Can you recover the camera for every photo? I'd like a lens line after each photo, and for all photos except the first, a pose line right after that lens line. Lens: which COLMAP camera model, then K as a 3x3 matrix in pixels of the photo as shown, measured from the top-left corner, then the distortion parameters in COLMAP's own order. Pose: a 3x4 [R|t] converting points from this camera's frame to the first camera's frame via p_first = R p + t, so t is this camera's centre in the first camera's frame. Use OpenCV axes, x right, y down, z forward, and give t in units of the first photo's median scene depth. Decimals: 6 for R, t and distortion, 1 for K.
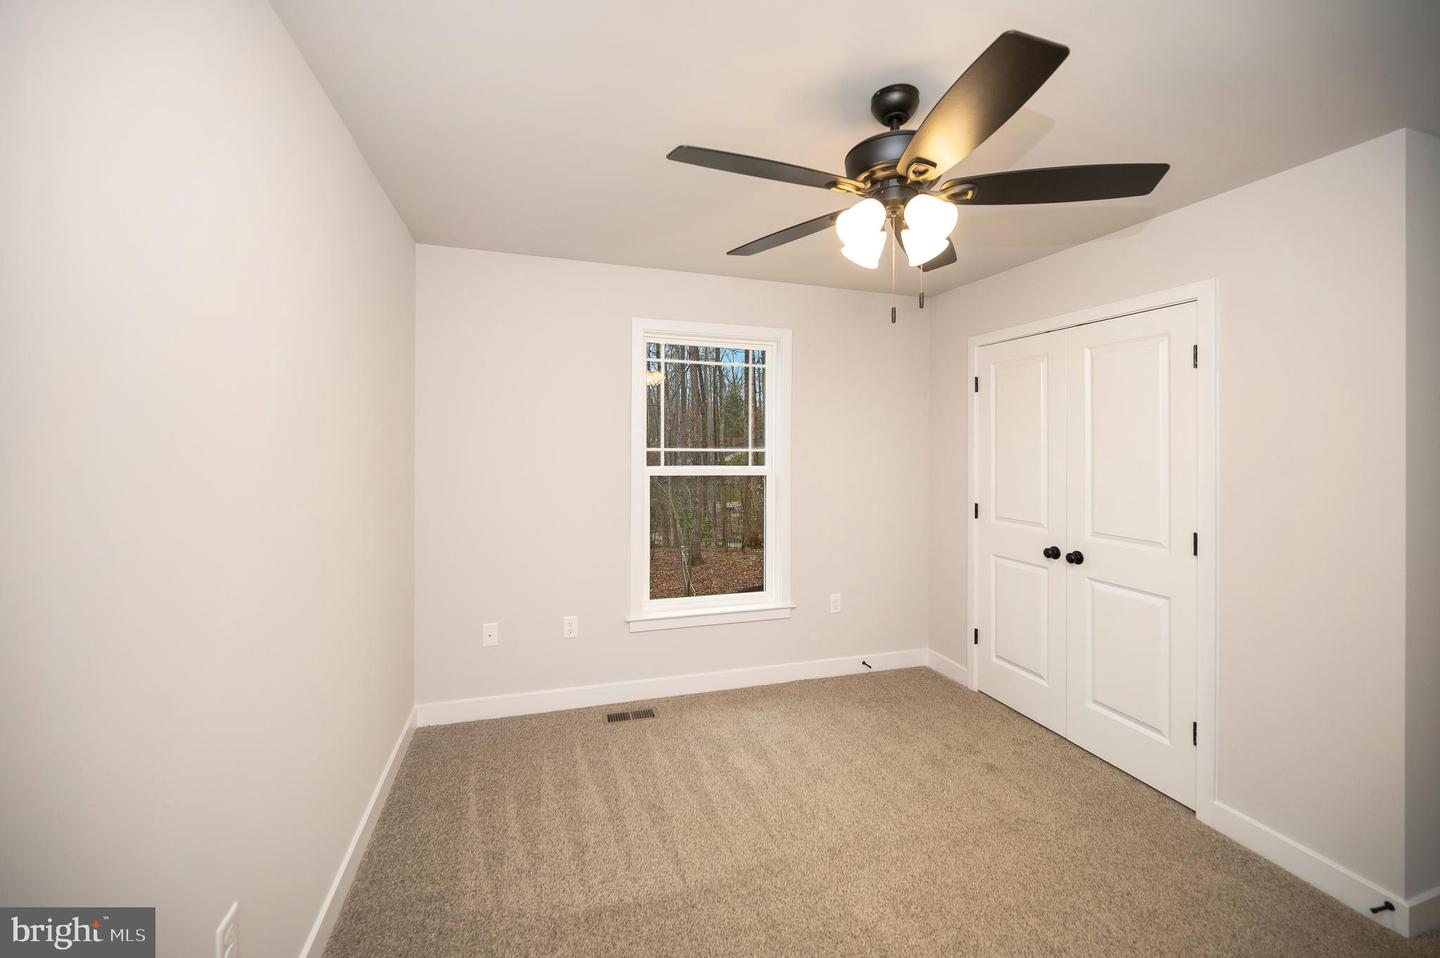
lens RADIAL K [[571.7, 0, 720.0], [0, 571.7, 444.7], [0, 0, 1]] dist [-0.001749, -0.000085]
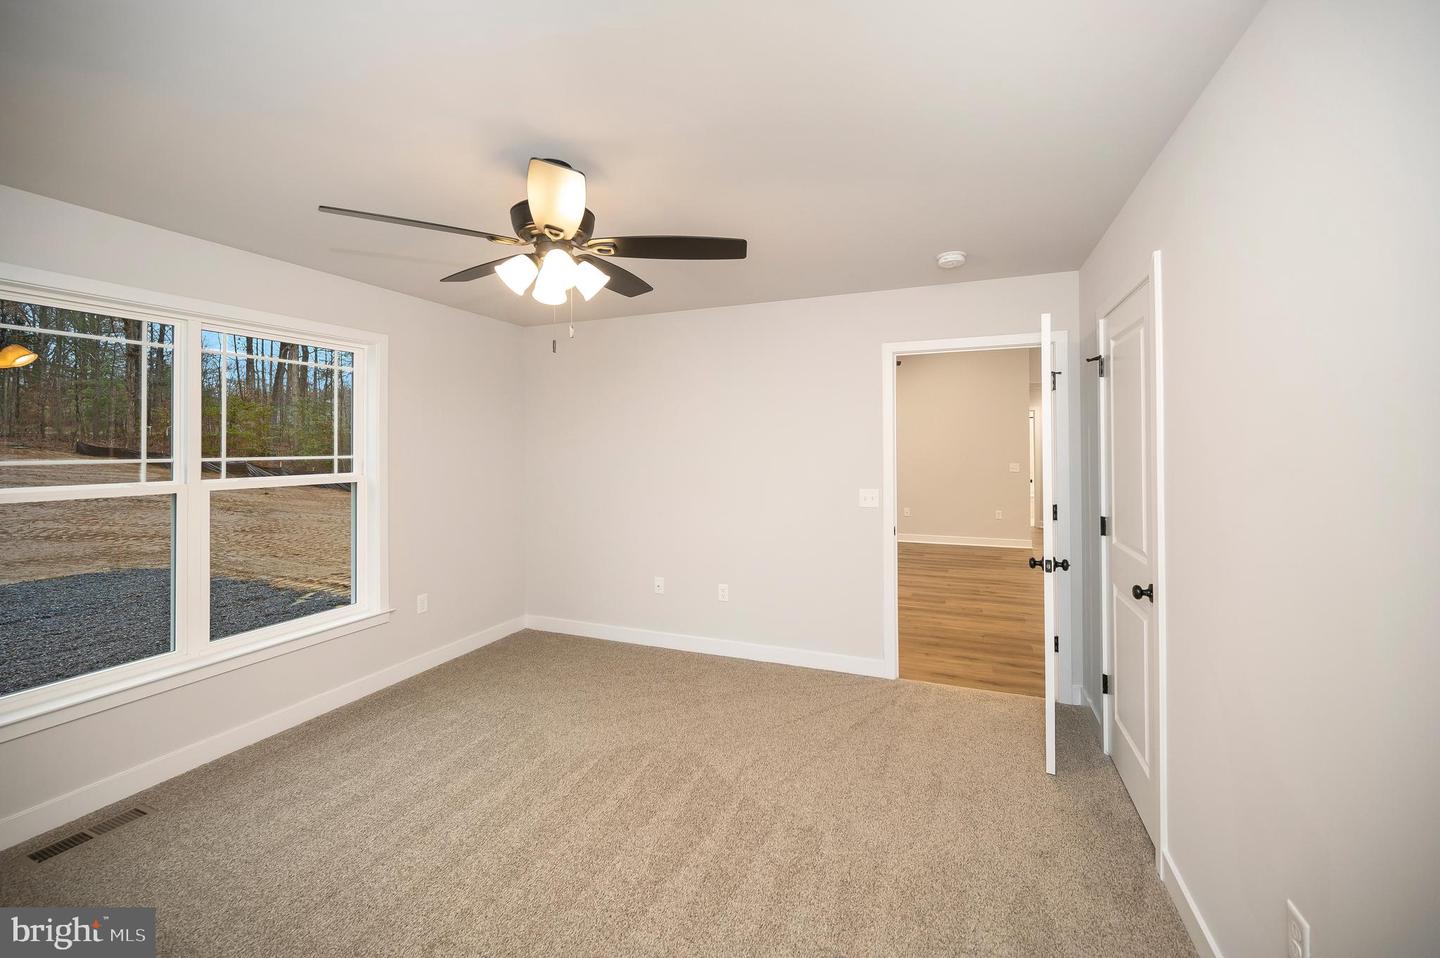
lens RADIAL K [[560.0, 0, 721.3], [0, 560.0, 445.1], [0, 0, 1]] dist [0.000473, 0.000155]
pose [[0.638470, -0.013597, 0.769527, -0.264014], [0.016346, 0.999858, 0.004105, -0.003547], [-0.769473, 0.009958, 0.638601, -0.085375]]
